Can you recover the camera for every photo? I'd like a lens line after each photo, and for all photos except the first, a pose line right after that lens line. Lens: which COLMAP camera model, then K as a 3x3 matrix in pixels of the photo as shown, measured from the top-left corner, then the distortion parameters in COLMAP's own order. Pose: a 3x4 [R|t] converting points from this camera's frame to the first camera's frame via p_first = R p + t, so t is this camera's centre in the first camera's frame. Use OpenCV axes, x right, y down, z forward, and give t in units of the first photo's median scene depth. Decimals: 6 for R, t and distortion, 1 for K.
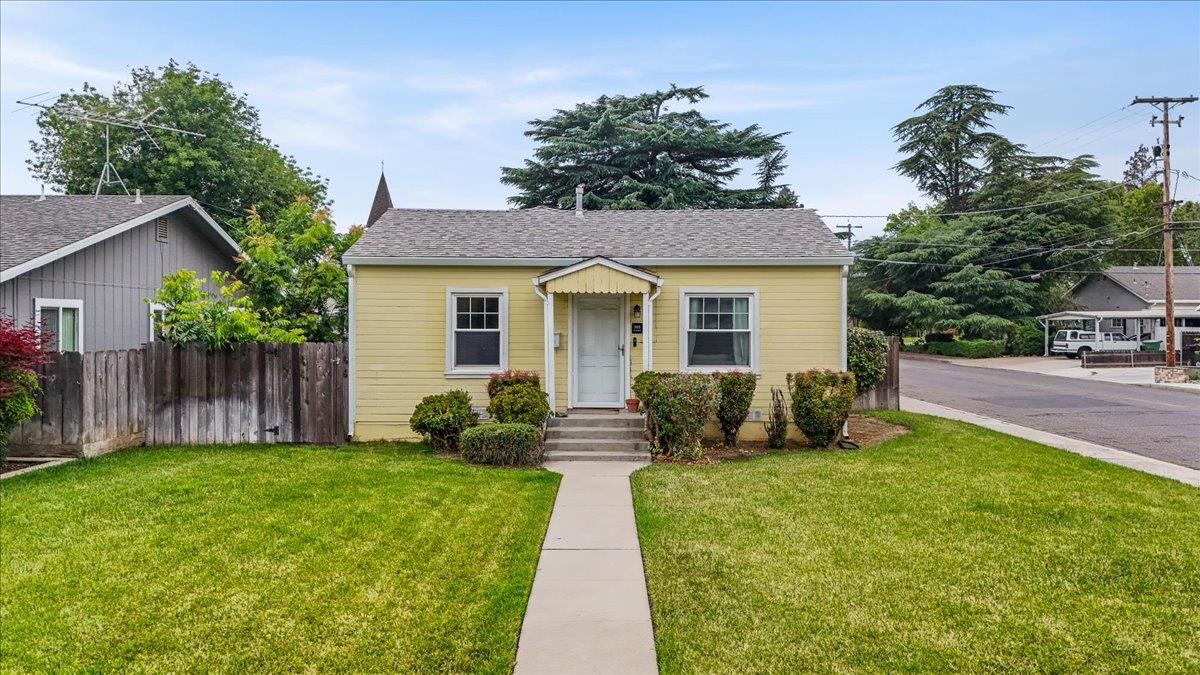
lens RADIAL K [[879.3, 0, 601.6], [0, 879.3, 334.0], [0, 0, 1]] dist [0.076802, -0.073068]
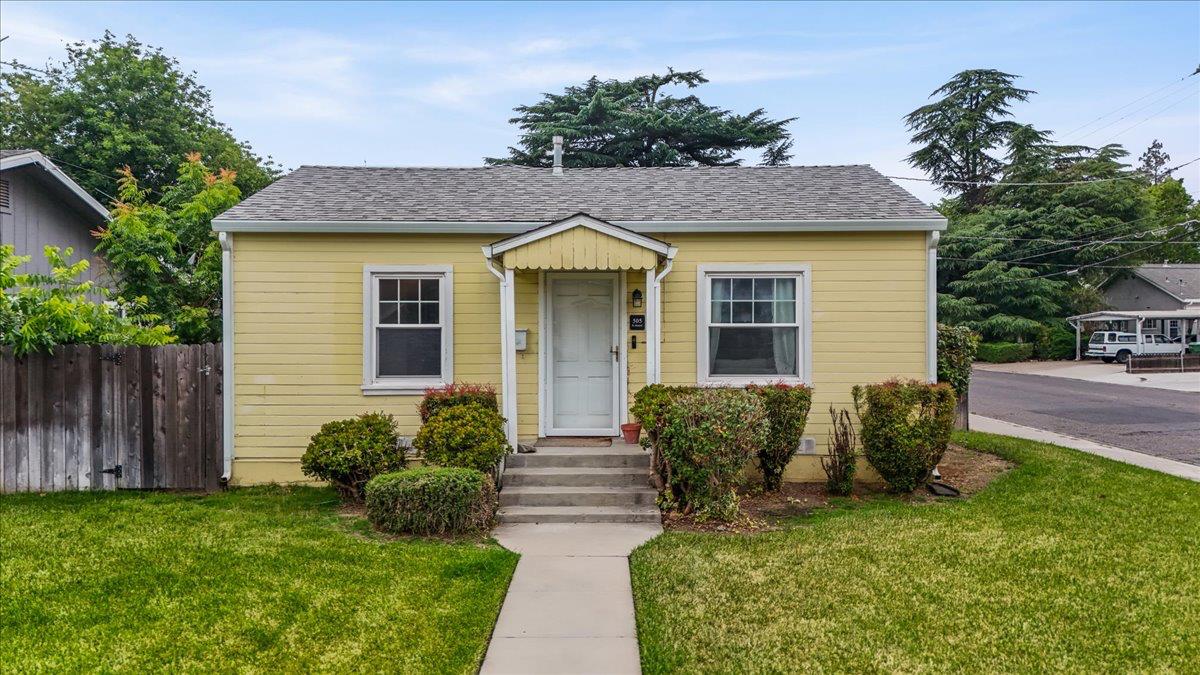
lens RADIAL K [[883.4, 0, 602.6], [0, 883.4, 339.2], [0, 0, 1]] dist [0.073171, -0.058760]
pose [[0.999959, -0.004054, 0.008145, 0.006934], [0.004064, 0.999991, -0.001231, 0.007556], [-0.008140, 0.001264, 0.999966, 0.292511]]
